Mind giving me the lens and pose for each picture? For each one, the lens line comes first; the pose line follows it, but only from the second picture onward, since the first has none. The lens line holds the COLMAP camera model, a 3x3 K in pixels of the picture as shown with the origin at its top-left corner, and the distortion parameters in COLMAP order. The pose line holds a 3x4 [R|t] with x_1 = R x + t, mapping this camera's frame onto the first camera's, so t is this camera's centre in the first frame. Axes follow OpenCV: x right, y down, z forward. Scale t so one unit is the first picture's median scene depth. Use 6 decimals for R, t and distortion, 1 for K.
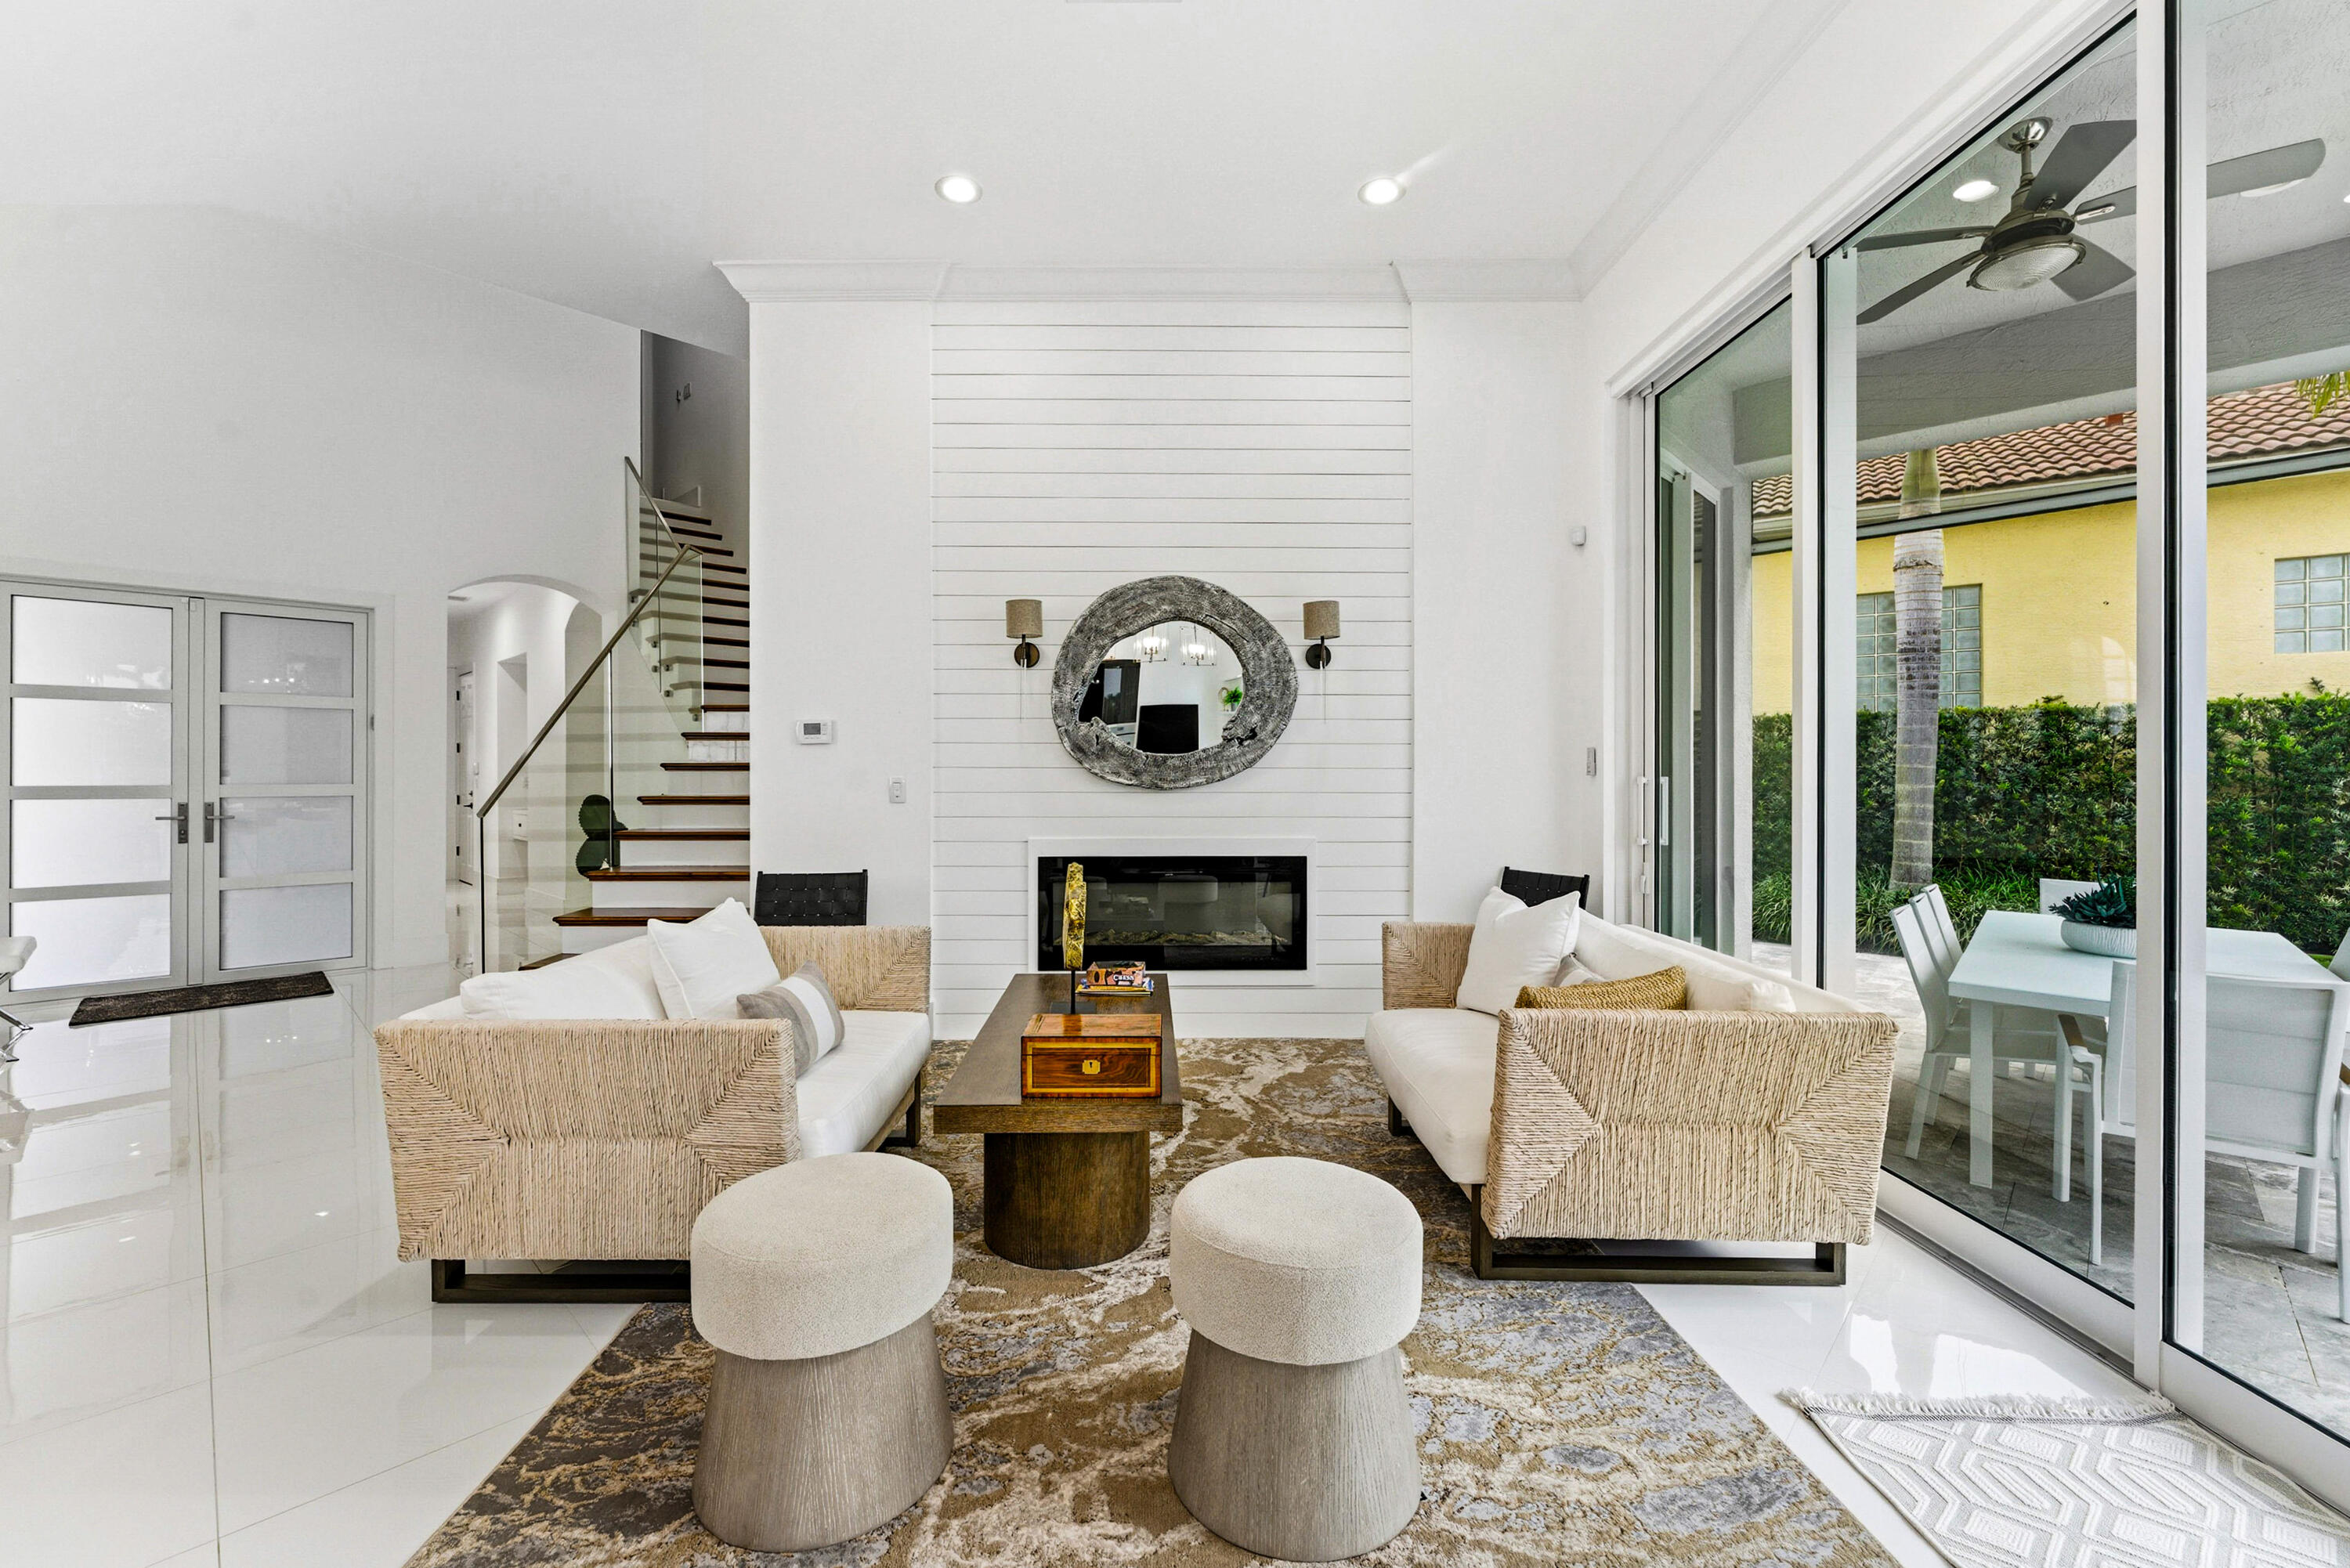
lens RADIAL K [[968.3, 0, 1178.1], [0, 968.3, 766.6], [0, 0, 1]] dist [-0.001172, -0.000391]
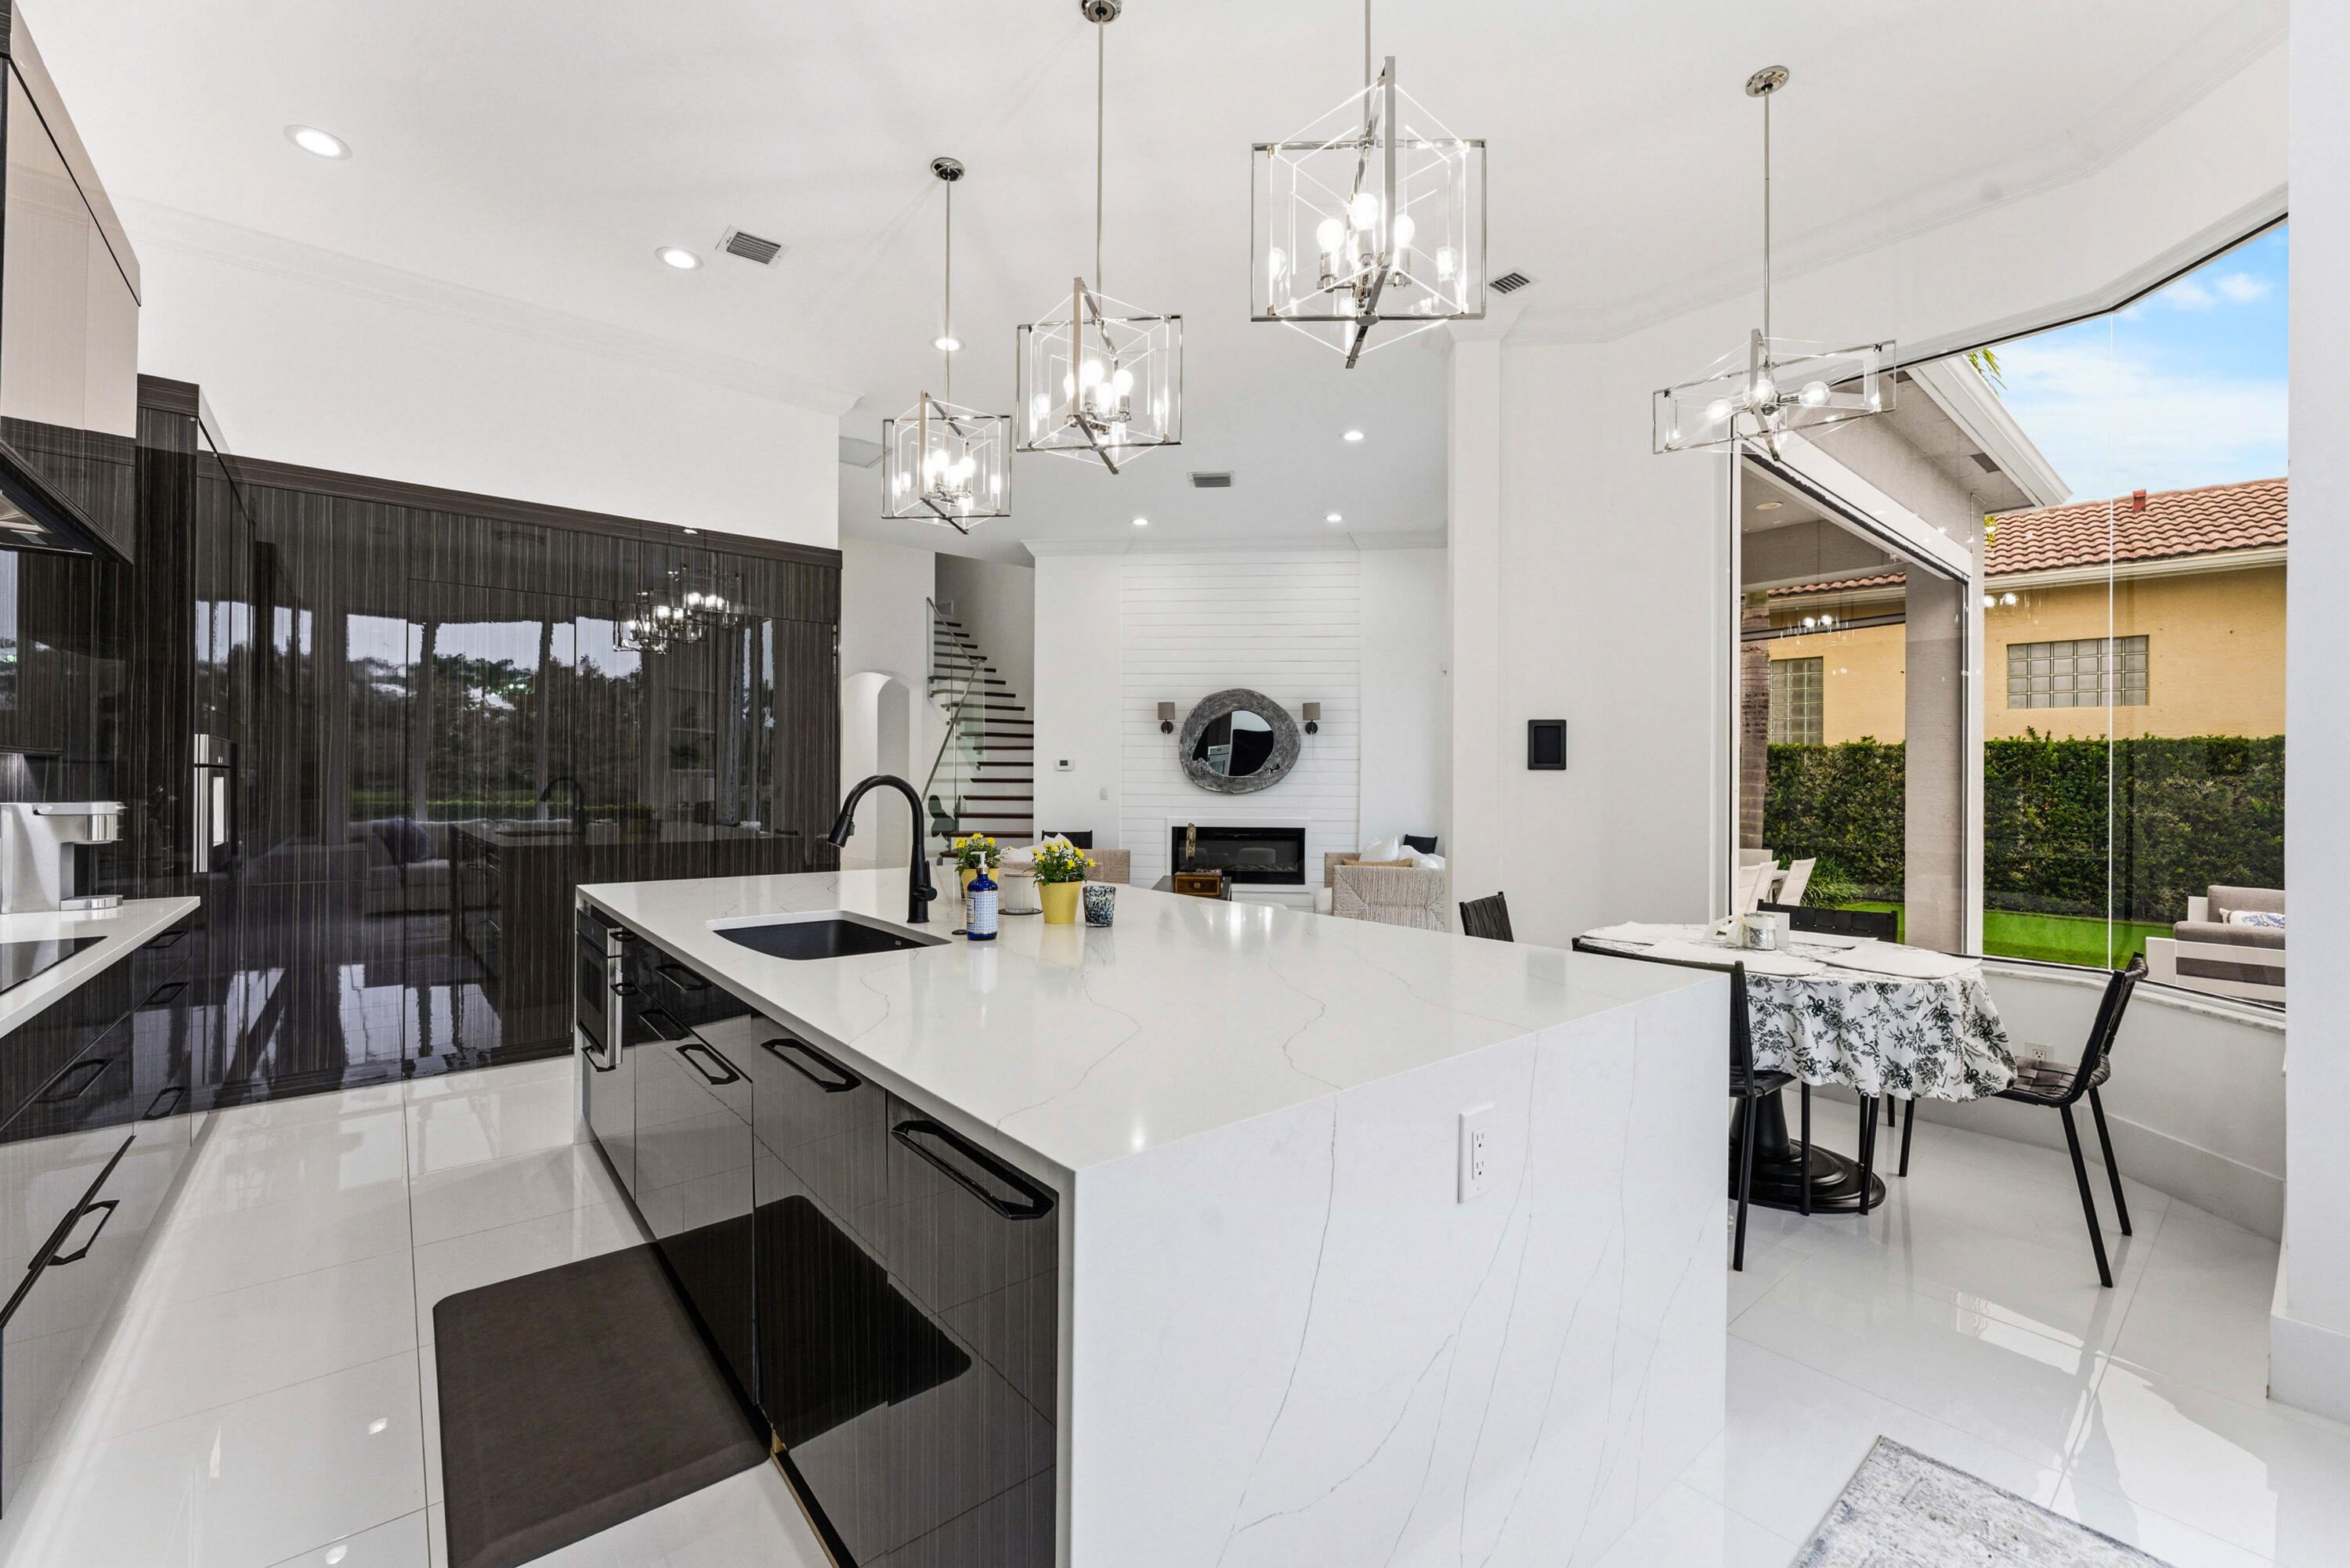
lens RADIAL K [[947.8, 0, 1179.6], [0, 947.8, 784.1], [0, 0, 1]] dist [-0.003915, -0.000246]
pose [[0.993753, 0.006576, -0.111409, 0.073128], [-0.005963, 0.999965, 0.005834, -0.006403], [0.111444, -0.005133, 0.993757, -0.774358]]
